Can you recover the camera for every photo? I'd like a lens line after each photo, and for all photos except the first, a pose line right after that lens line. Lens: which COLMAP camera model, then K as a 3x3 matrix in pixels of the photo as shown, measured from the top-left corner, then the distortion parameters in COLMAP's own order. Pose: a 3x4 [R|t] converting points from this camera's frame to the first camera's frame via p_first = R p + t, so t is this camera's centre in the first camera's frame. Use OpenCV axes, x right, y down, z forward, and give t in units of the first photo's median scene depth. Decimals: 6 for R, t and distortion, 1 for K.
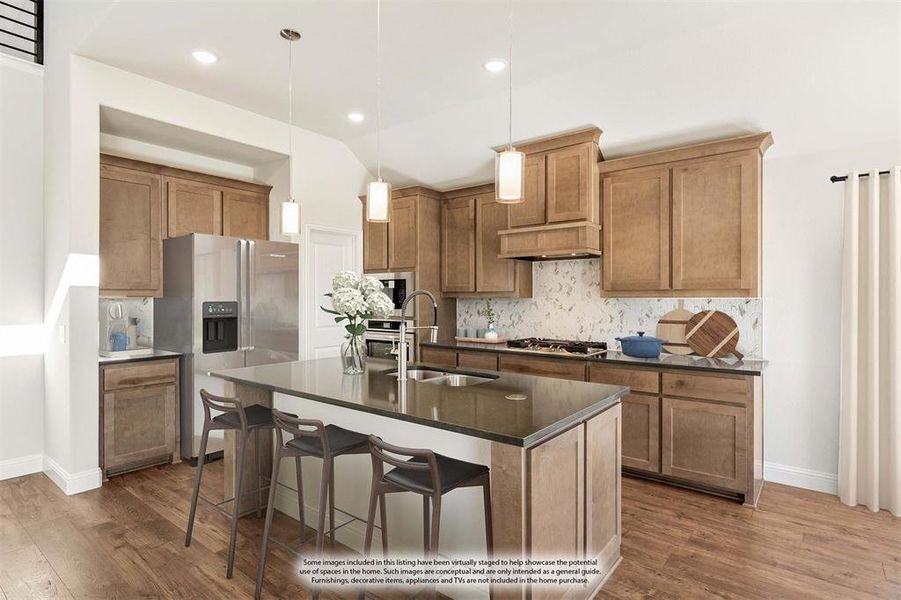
lens RADIAL K [[482.1, 0, 449.2], [0, 482.1, 295.4], [0, 0, 1]] dist [-0.001463, 0.010440]
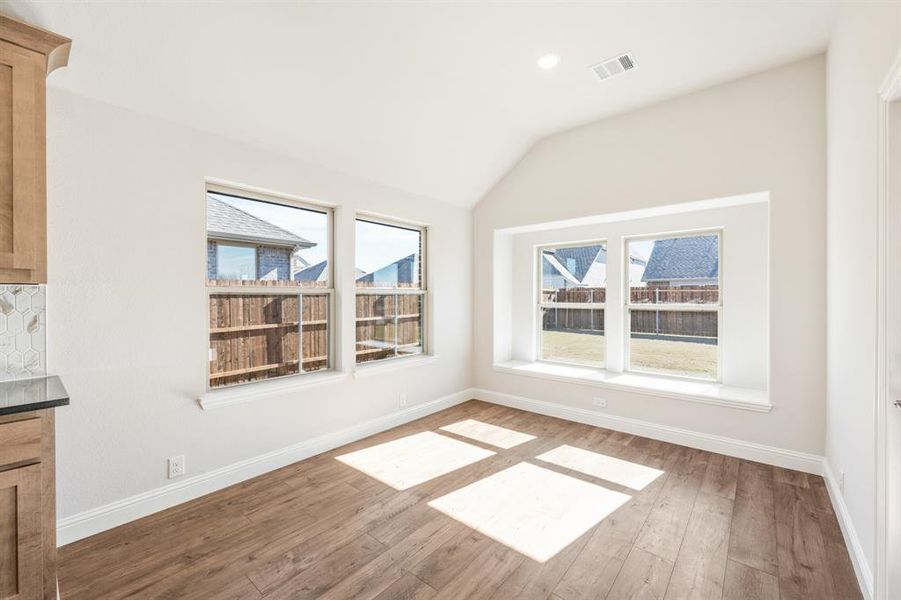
lens RADIAL K [[364.0, 0, 452.6], [0, 364.0, 298.4], [0, 0, 1]] dist [-0.001742, -0.000186]
pose [[0.038914, -0.010387, 0.999189, 0.150492], [-0.003585, 0.999938, 0.010534, 0.015697], [-0.999236, -0.003992, 0.038874, 0.386190]]
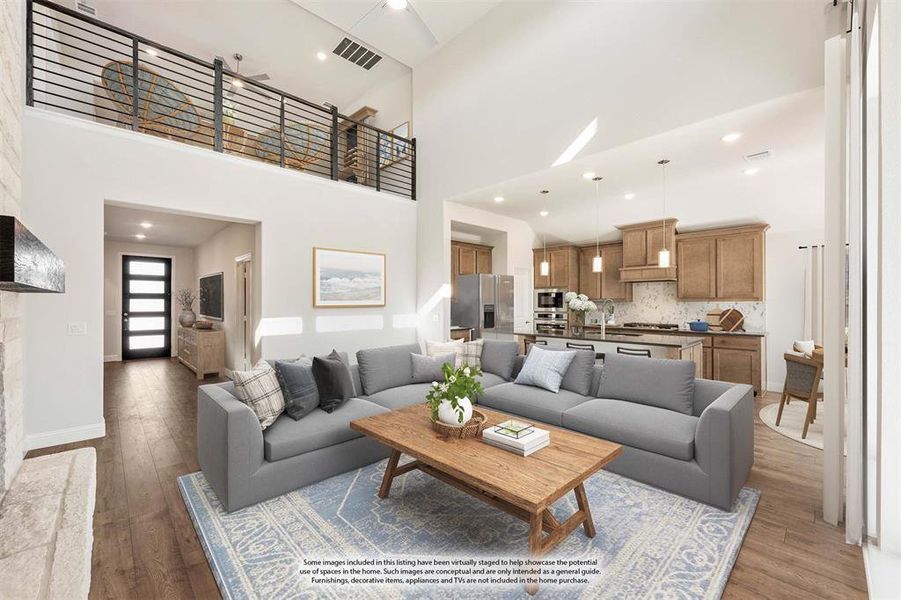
lens RADIAL K [[364.0, 0, 452.6], [0, 364.0, 298.4], [0, 0, 1]] dist [-0.001742, -0.000186]
pose [[0.990380, -0.003292, -0.138332, -0.425192], [0.002687, 0.999986, -0.004562, -0.004930], [0.138345, 0.004147, 0.990375, -0.669792]]
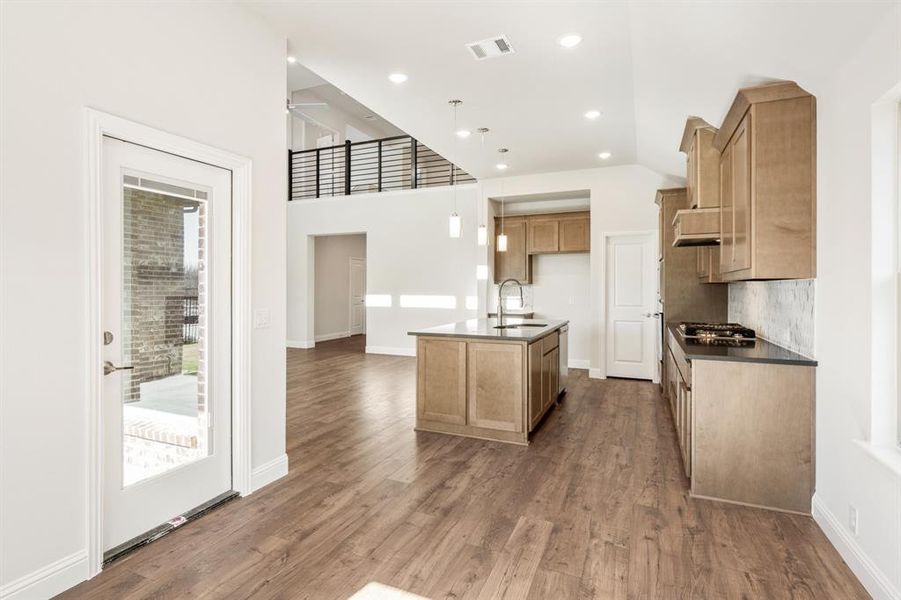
lens RADIAL K [[459.8, 0, 434.1], [0, 459.8, 287.1], [0, 0, 1]] dist [0.057584, -0.000111]
pose [[0.234187, -0.001670, -0.972190, 1.173929], [0.005018, 0.999987, -0.000509, 0.017047], [0.972179, -0.004759, 0.234192, 0.231287]]
